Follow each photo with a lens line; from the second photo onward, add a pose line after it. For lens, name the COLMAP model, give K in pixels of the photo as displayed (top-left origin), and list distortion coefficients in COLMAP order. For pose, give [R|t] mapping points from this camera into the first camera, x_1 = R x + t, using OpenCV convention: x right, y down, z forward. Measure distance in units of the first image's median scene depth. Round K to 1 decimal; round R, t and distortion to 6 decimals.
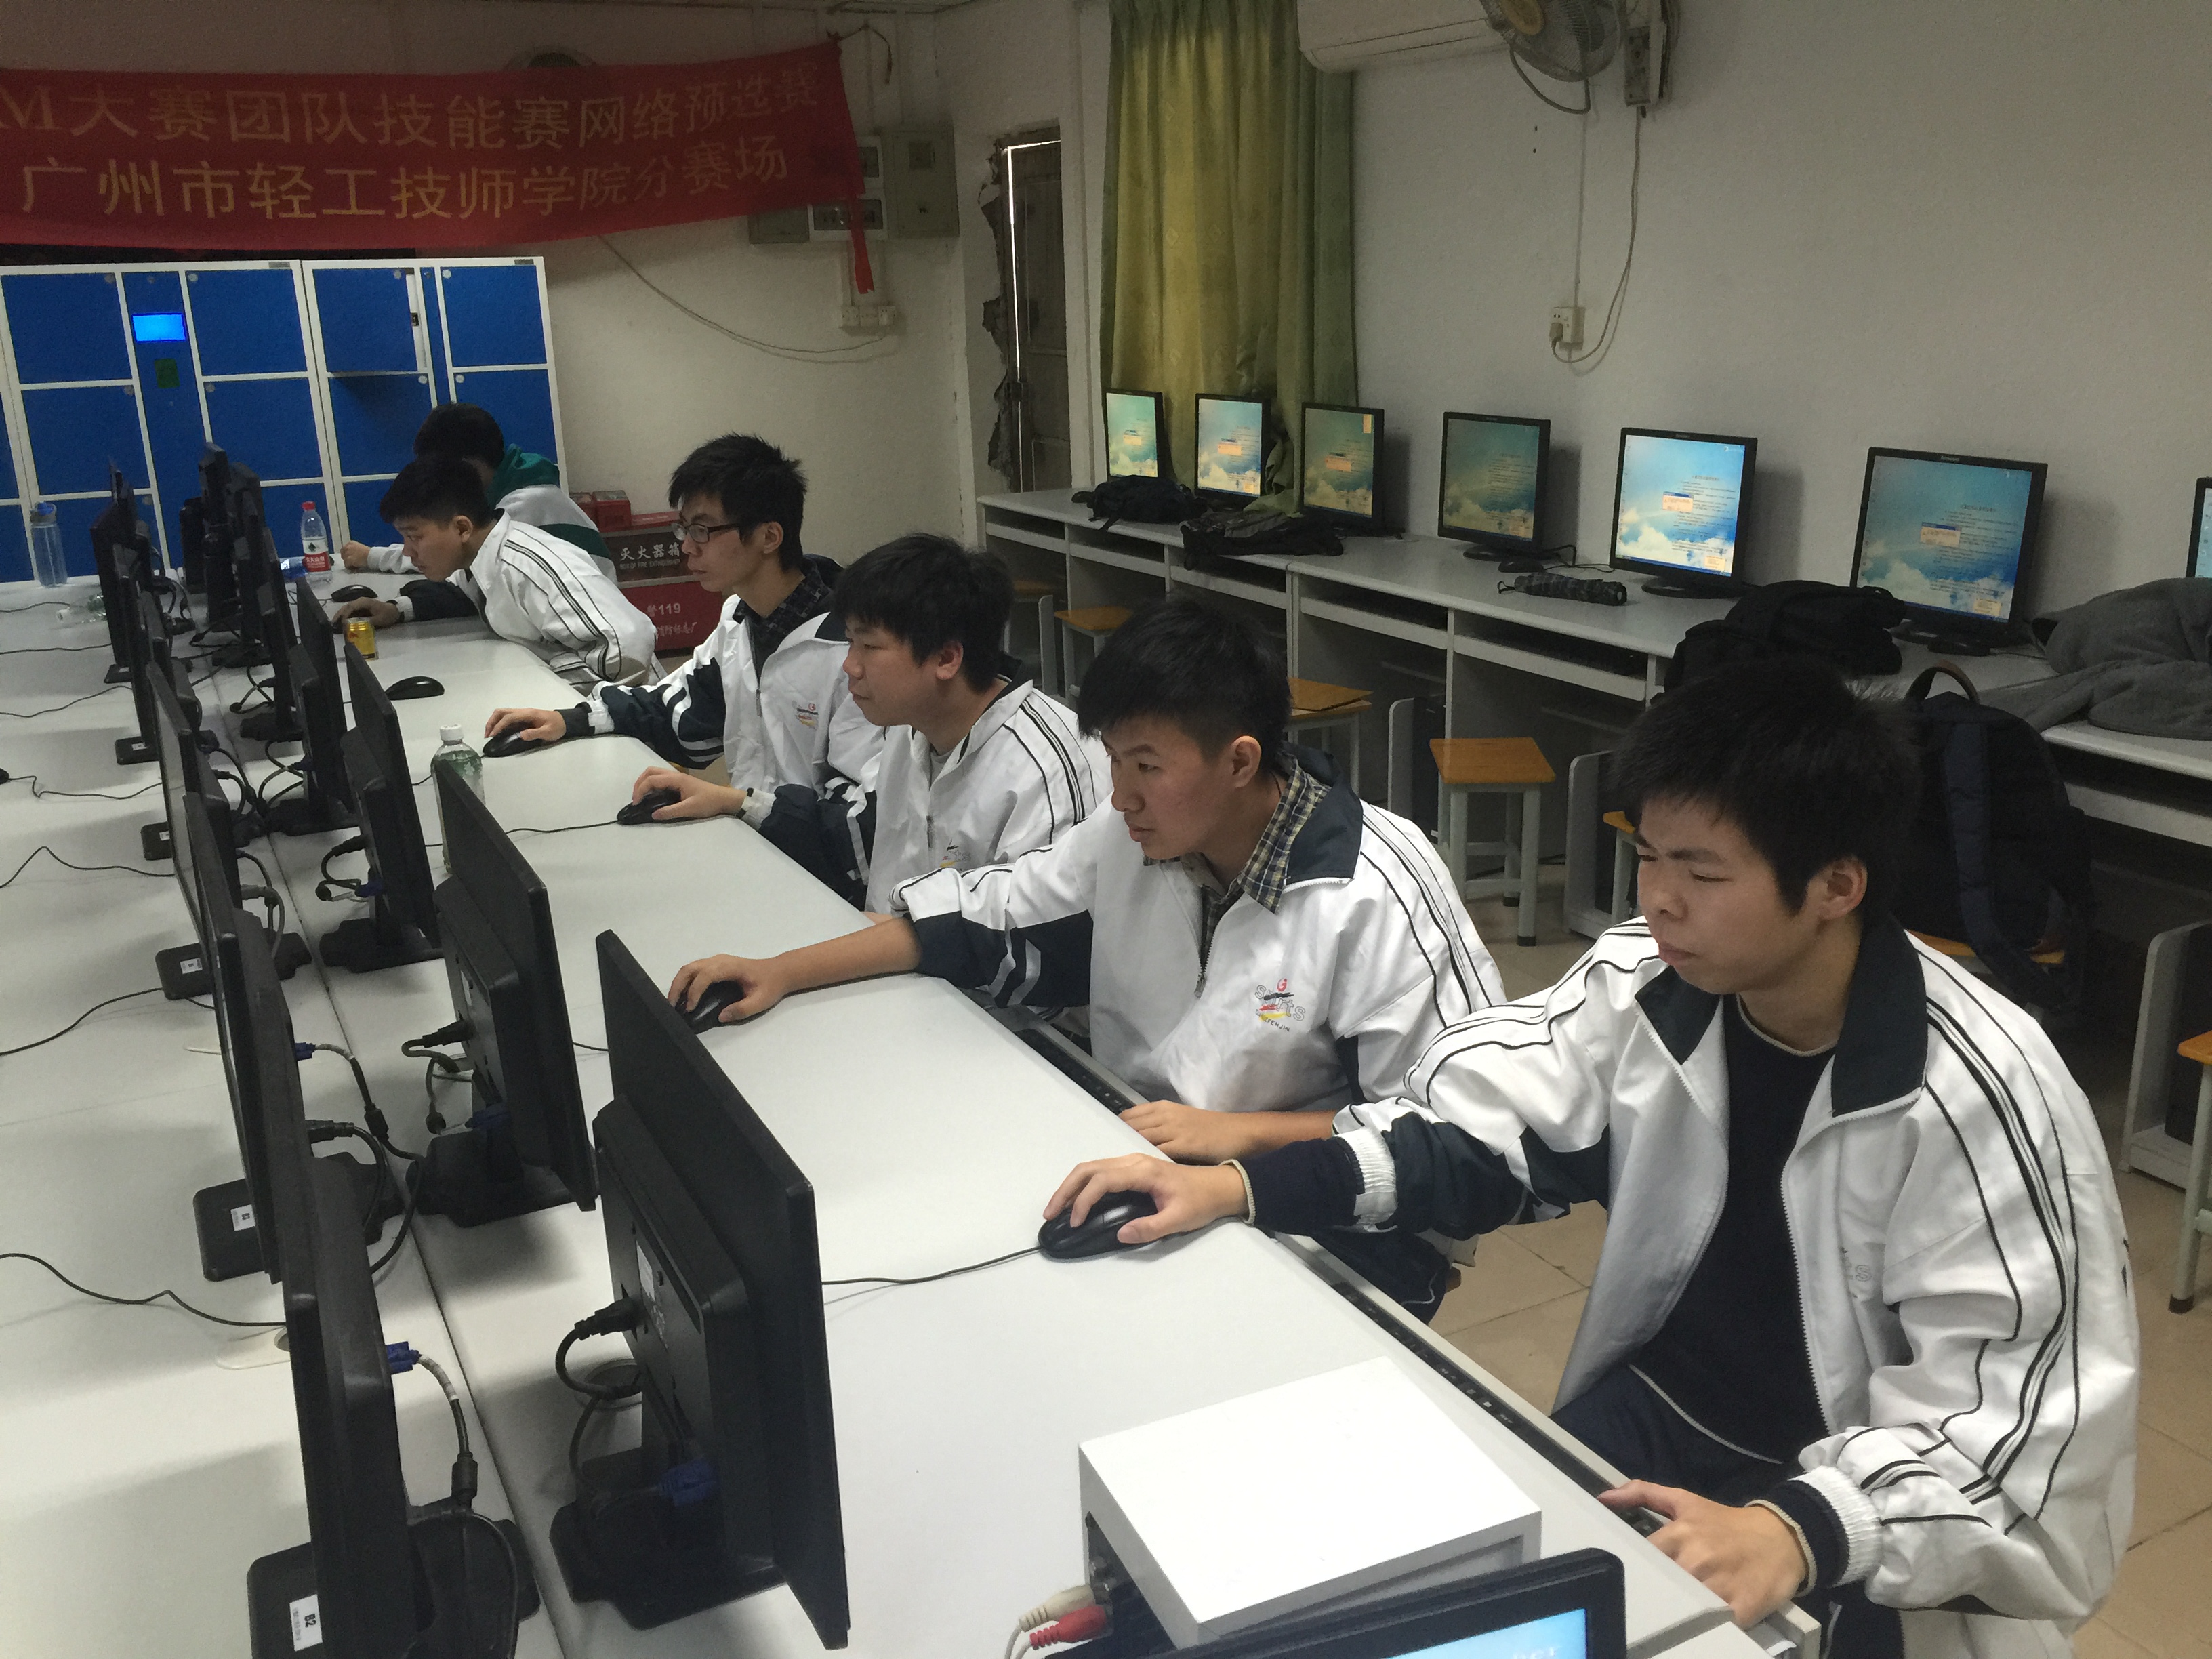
lens RADIAL K [[1813.8, 0, 1106.0], [0, 1813.8, 829.5], [0, 0, 1]] dist [0.028384, -0.077205]
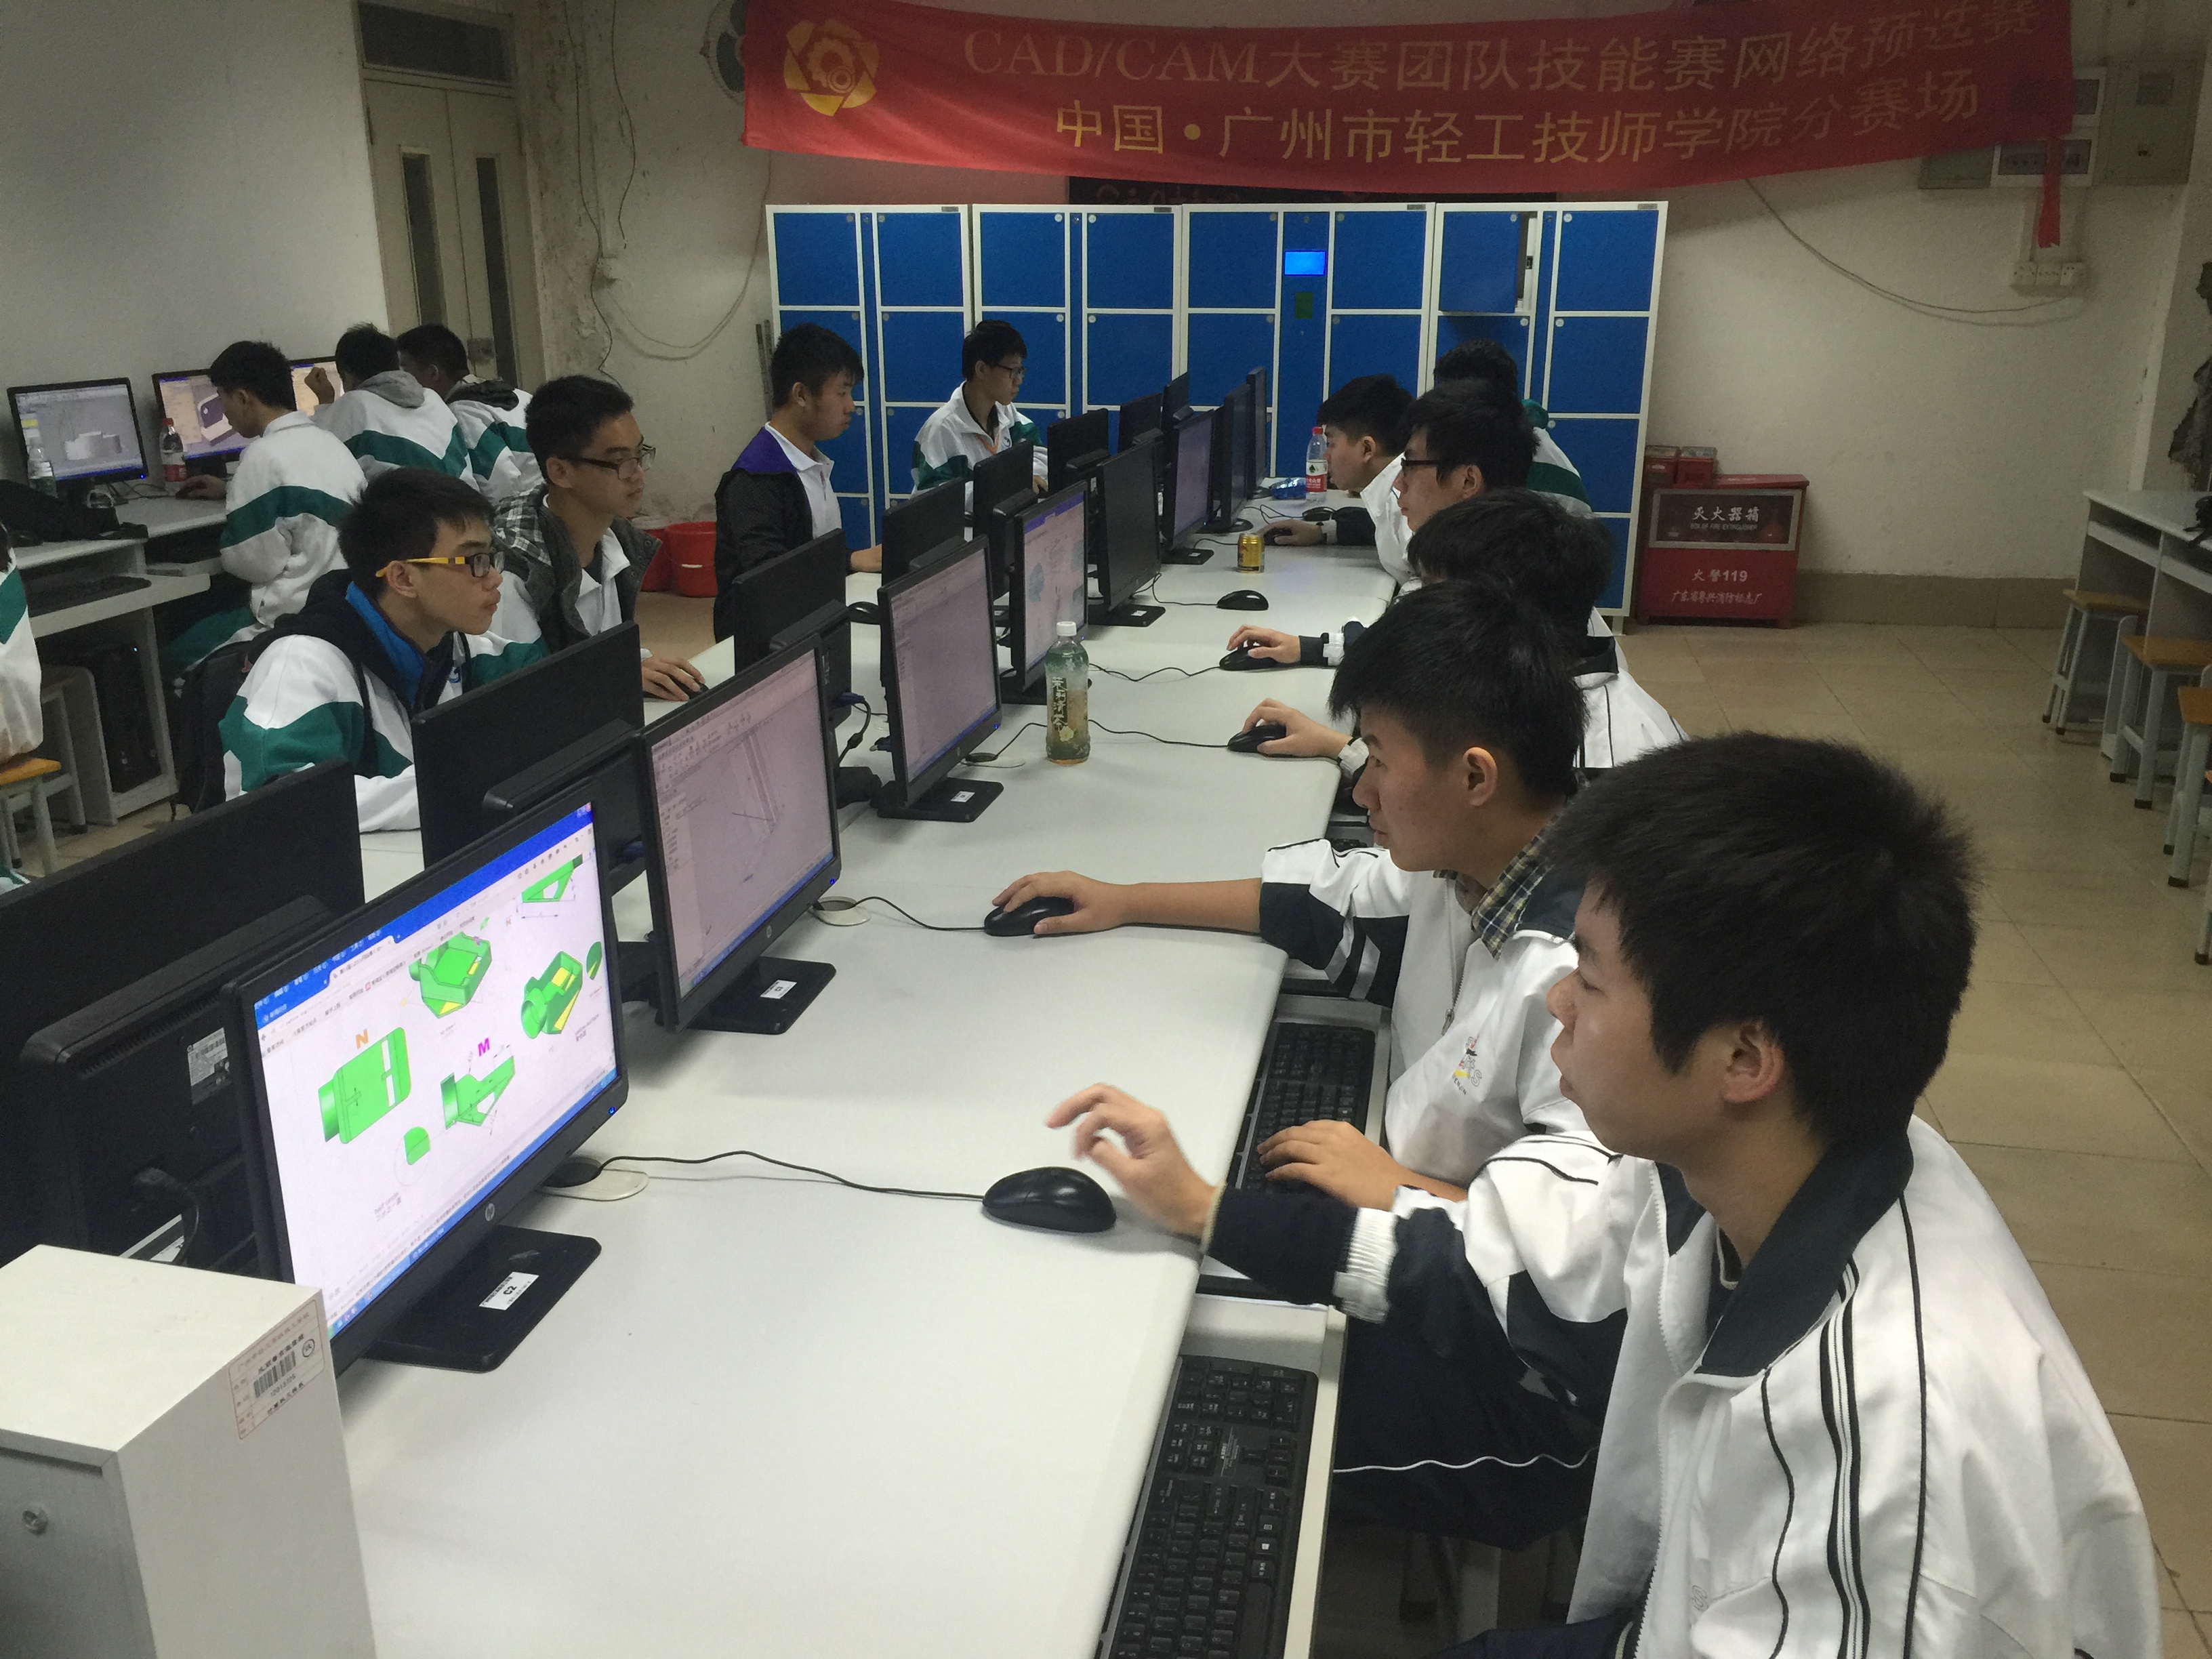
lens RADIAL K [[1832.3, 0, 1106.0], [0, 1832.3, 829.5], [0, 0, 1]] dist [0.022655, -0.071552]
pose [[0.765348, 0.212531, -0.607514, 0.133868], [-0.198852, 0.975809, 0.090859, -0.015996], [0.612128, 0.051266, 0.789095, 0.056700]]
